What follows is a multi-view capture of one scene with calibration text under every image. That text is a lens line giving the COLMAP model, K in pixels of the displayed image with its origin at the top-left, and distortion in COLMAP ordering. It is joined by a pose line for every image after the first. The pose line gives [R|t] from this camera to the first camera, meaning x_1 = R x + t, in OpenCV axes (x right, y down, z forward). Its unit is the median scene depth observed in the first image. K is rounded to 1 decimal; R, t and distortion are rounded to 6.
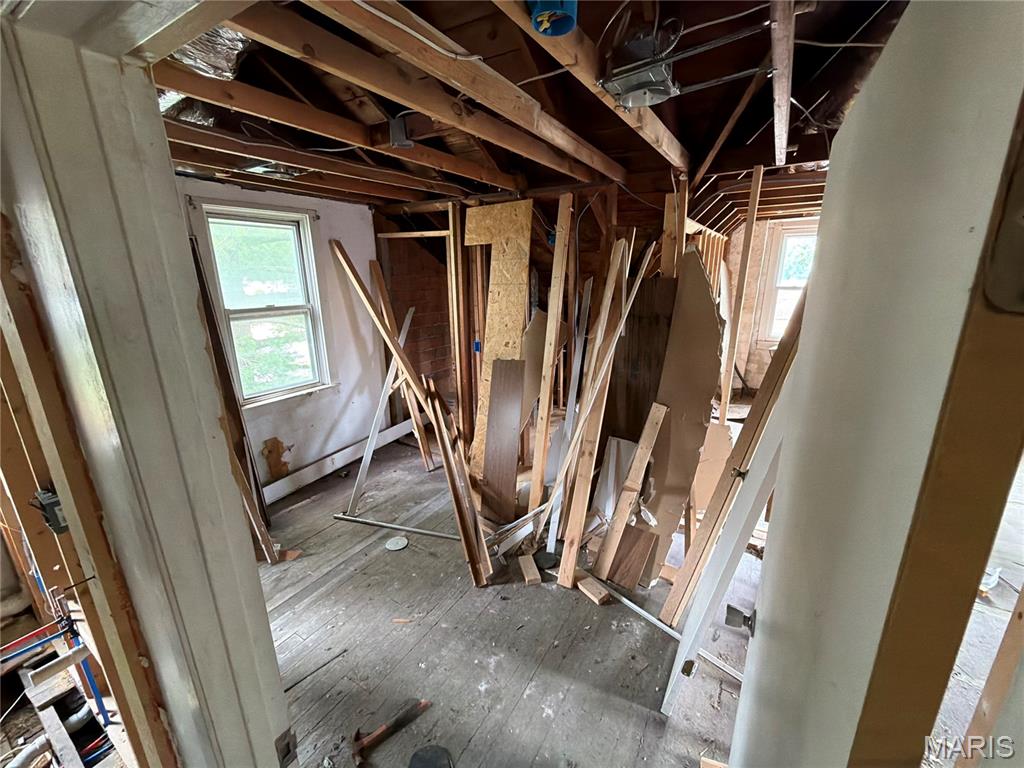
lens RADIAL K [[409.9, 0, 511.8], [0, 409.9, 385.8], [0, 0, 1]] dist [-0.001115, 0.000659]
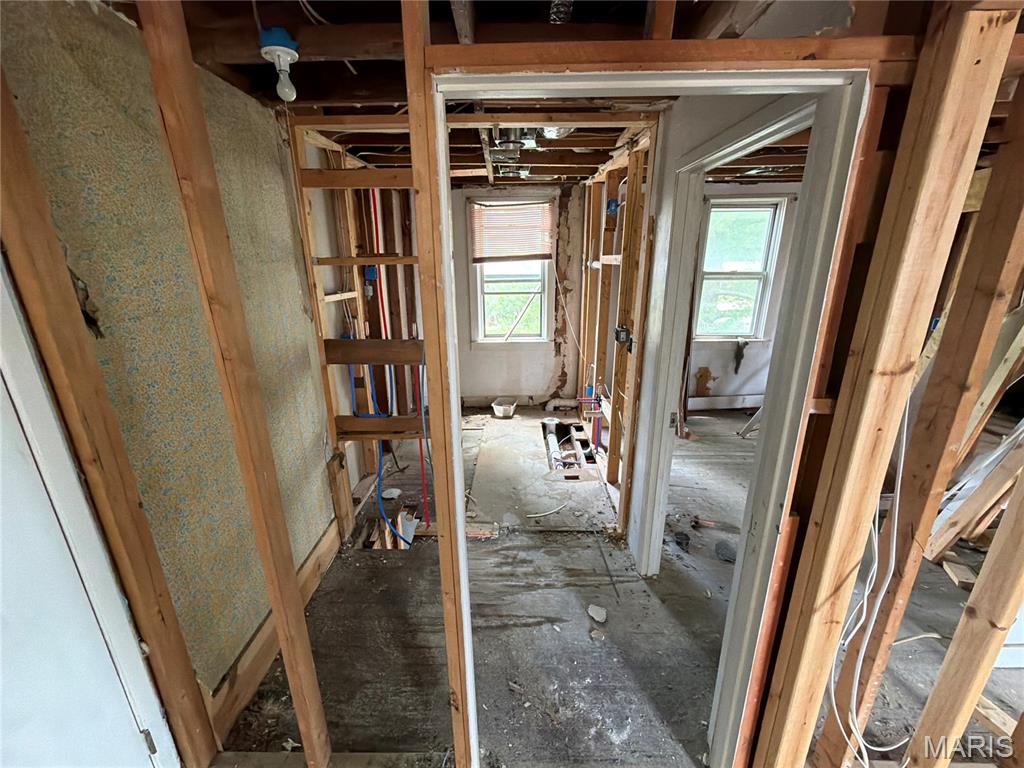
lens RADIAL K [[409.9, 0, 508.3], [0, 409.9, 383.3], [0, 0, 1]] dist [-0.001115, 0.000659]
pose [[0.509125, 0.258753, -0.820877, 0.233911], [-0.229668, 0.960000, 0.160162, 0.114765], [0.829485, 0.106986, 0.548187, -0.314357]]
